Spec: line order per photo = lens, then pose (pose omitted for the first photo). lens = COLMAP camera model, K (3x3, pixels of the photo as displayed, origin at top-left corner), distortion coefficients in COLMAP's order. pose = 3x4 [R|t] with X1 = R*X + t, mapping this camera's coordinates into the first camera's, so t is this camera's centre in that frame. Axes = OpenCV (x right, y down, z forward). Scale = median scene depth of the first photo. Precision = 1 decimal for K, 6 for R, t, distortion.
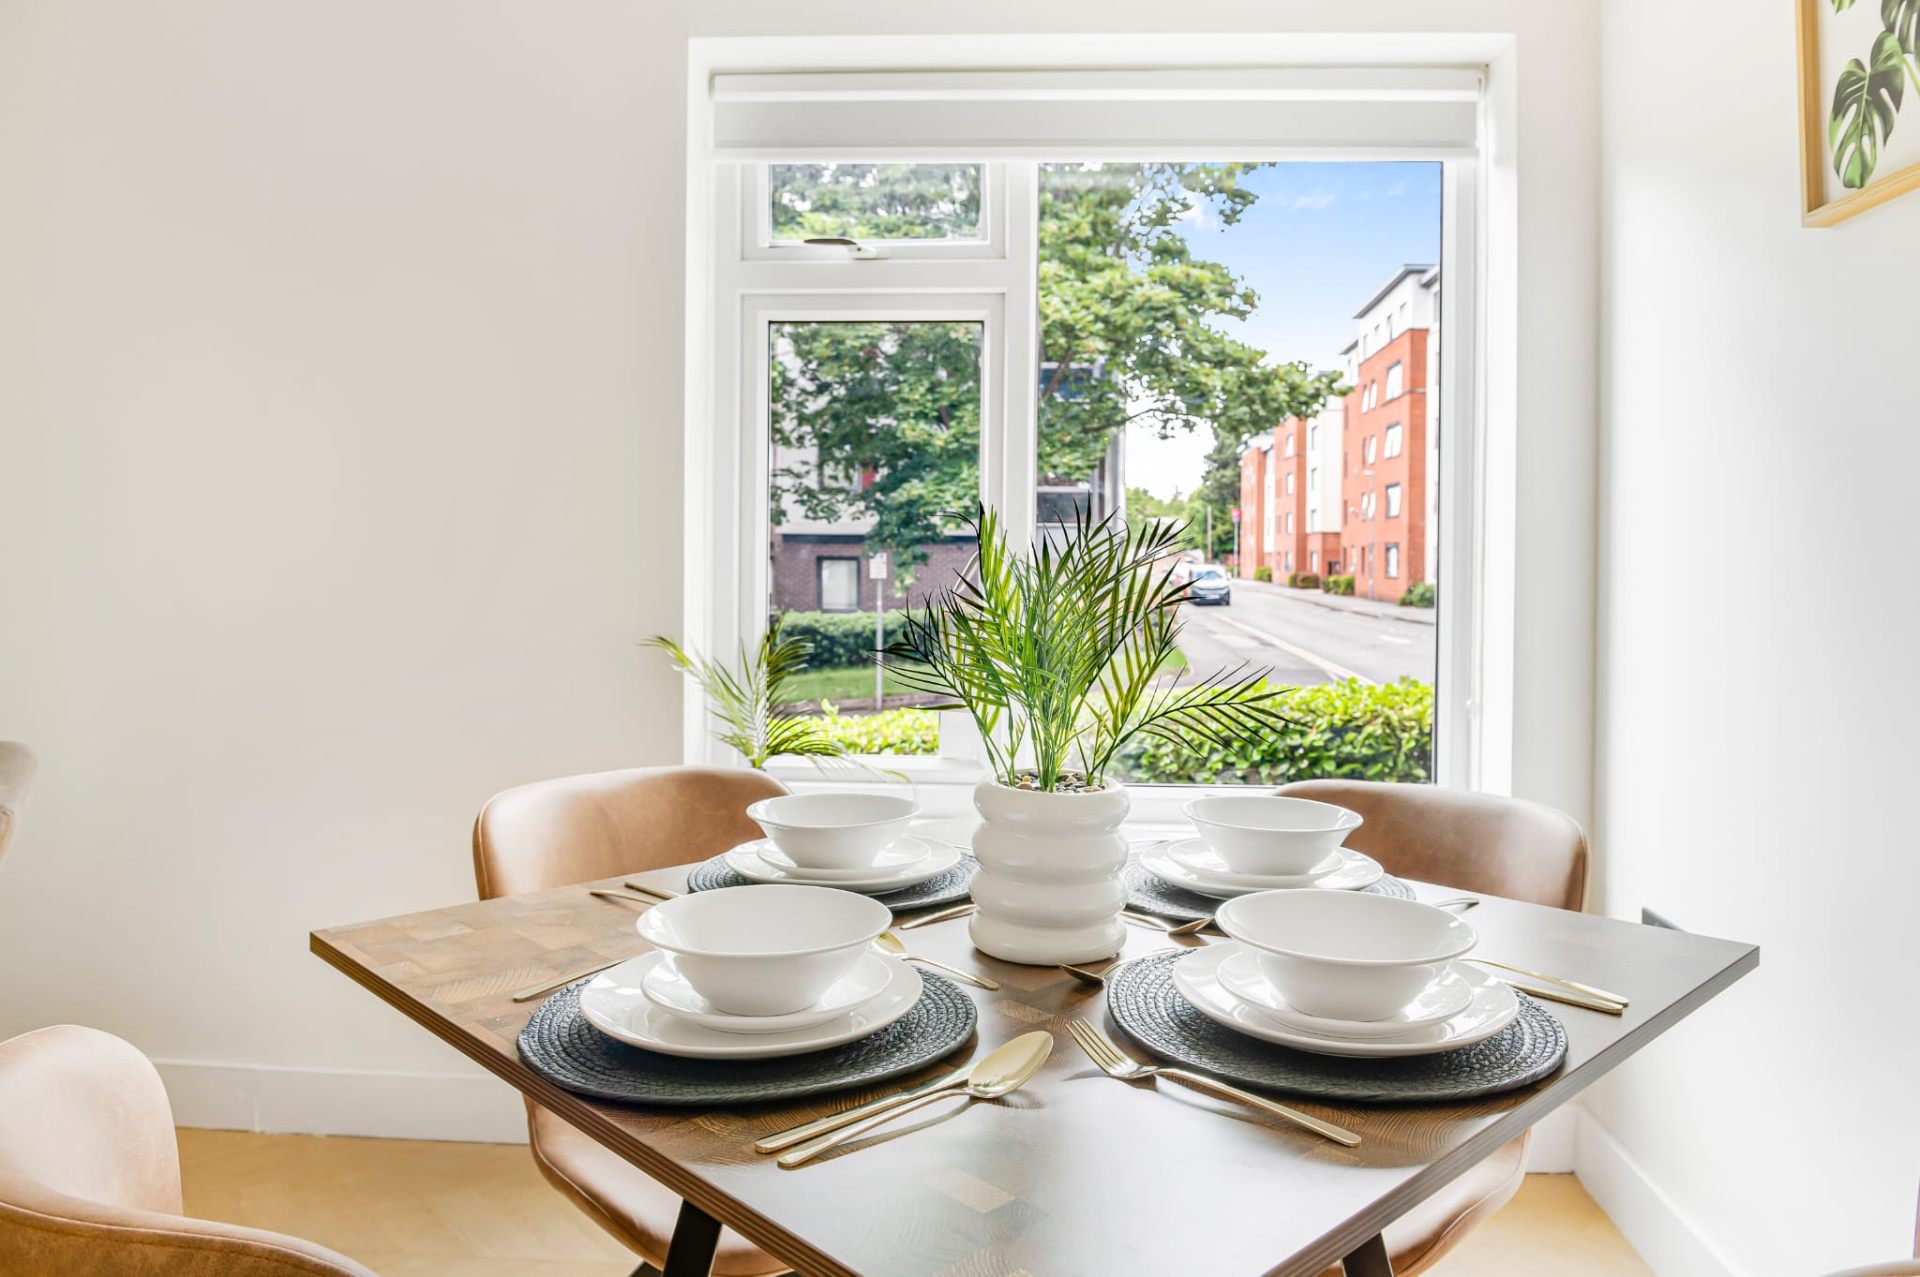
lens RADIAL K [[1380.8, 0, 960.2], [0, 1380.8, 588.6], [0, 0, 1]] dist [-0.047671, 0.005475]
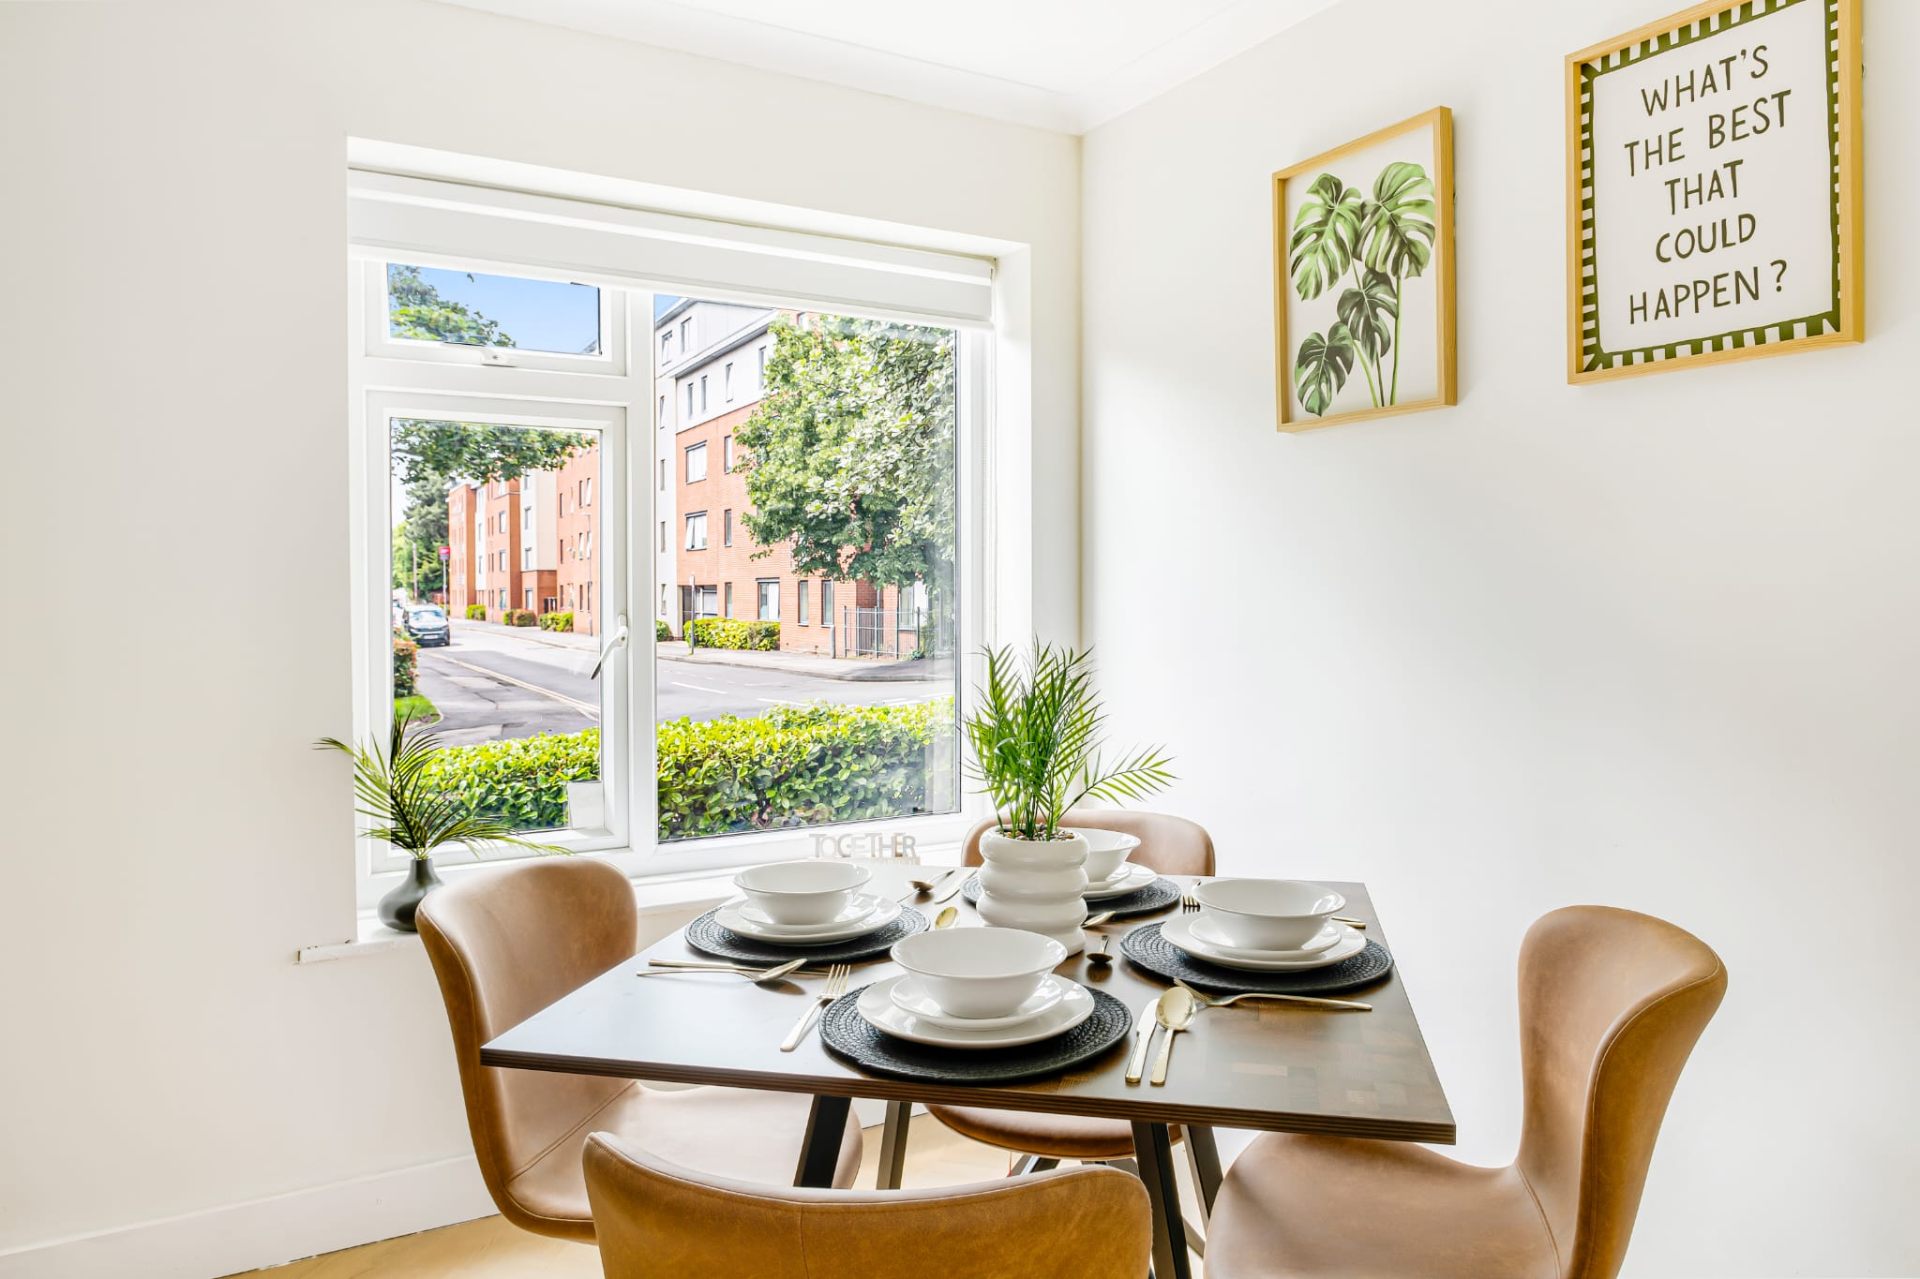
lens RADIAL K [[1350.8, 0, 960.0], [0, 1350.8, 639.5], [0, 0, 1]] dist [-0.003960, 0.000733]
pose [[0.828049, -0.032053, 0.559739, -0.143190], [0.023463, 0.999471, 0.022524, -0.017752], [-0.560165, -0.005518, 0.828363, -0.023625]]
